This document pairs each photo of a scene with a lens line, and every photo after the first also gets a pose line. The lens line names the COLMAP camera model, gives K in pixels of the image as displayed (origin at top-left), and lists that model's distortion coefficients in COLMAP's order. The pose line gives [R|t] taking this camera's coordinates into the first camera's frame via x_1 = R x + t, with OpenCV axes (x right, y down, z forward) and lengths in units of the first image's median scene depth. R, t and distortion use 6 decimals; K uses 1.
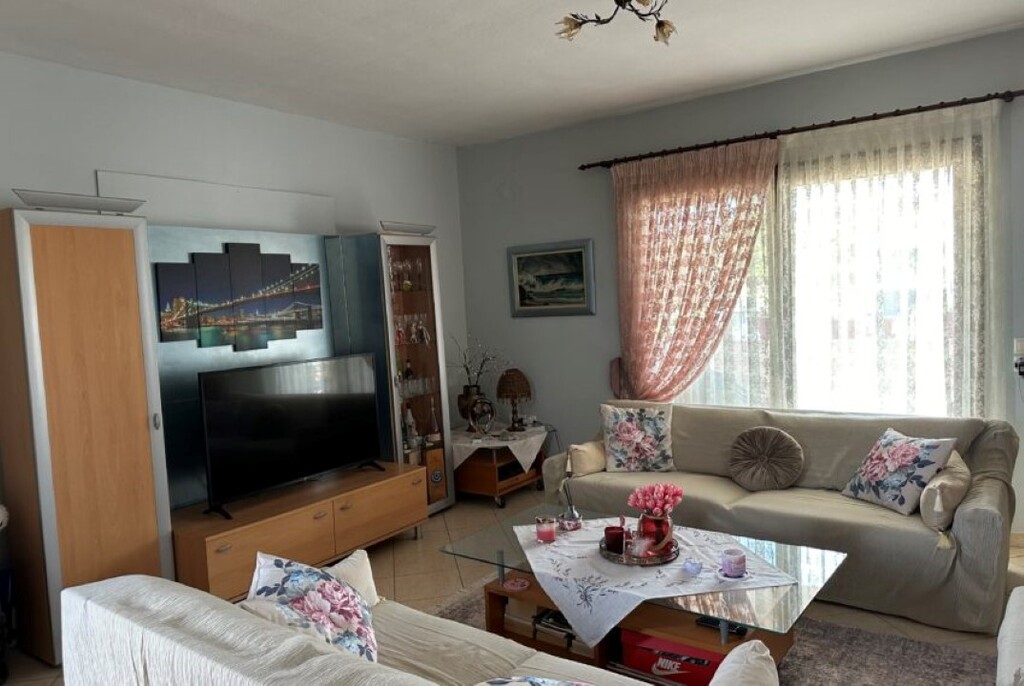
lens RADIAL K [[716.6, 0, 512.0], [0, 716.6, 343.0], [0, 0, 1]] dist [0.127497, -0.190560]
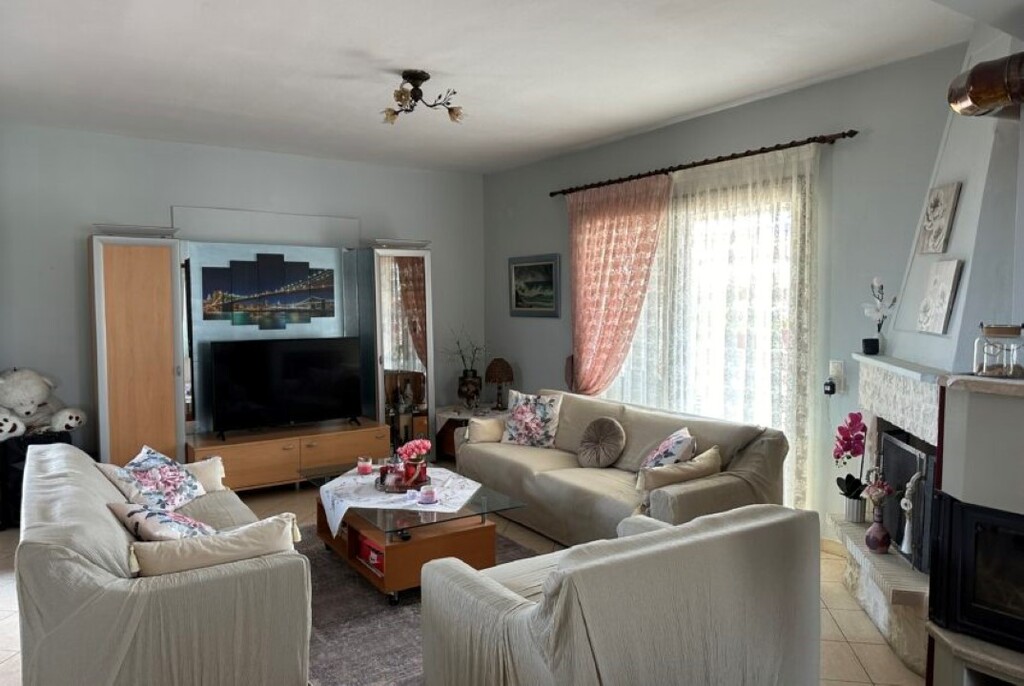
lens RADIAL K [[716.6, 0, 512.0], [0, 716.6, 343.0], [0, 0, 1]] dist [0.127497, -0.190560]
pose [[0.939037, 0.066129, -0.337397, 0.551428], [-0.062581, 0.997811, 0.021394, -0.022813], [0.338073, 0.001025, 0.941119, -0.171367]]
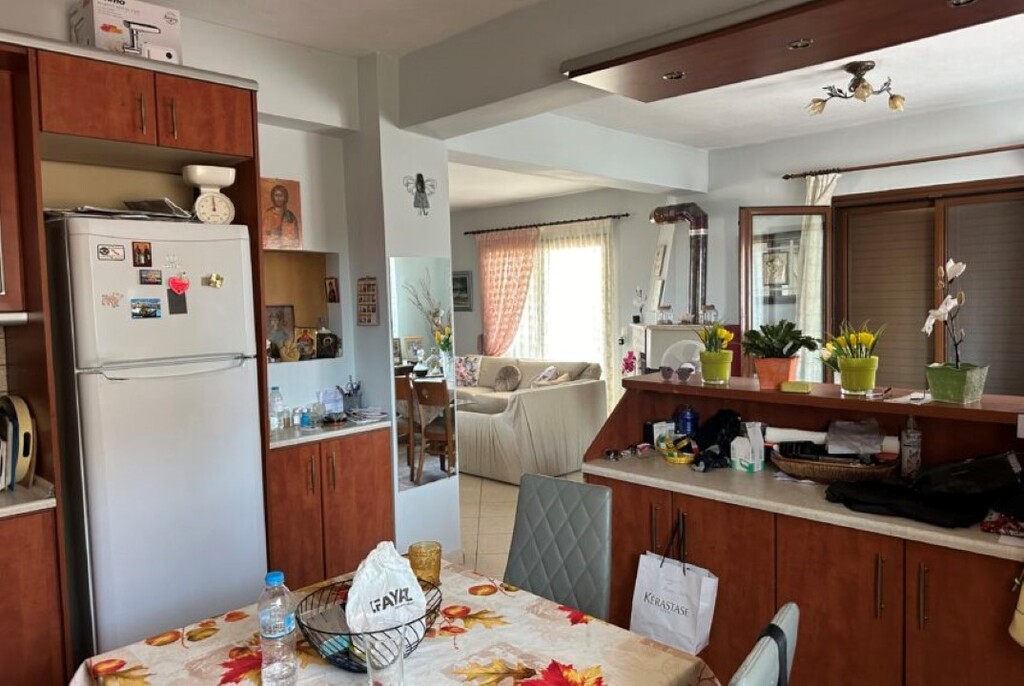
lens RADIAL K [[716.6, 0, 512.0], [0, 716.6, 343.0], [0, 0, 1]] dist [0.127497, -0.190560]
pose [[0.987840, 0.035305, -0.151414, 0.626644], [-0.033539, 0.999337, 0.014201, 0.017178], [0.151815, -0.008950, 0.988368, -1.036931]]
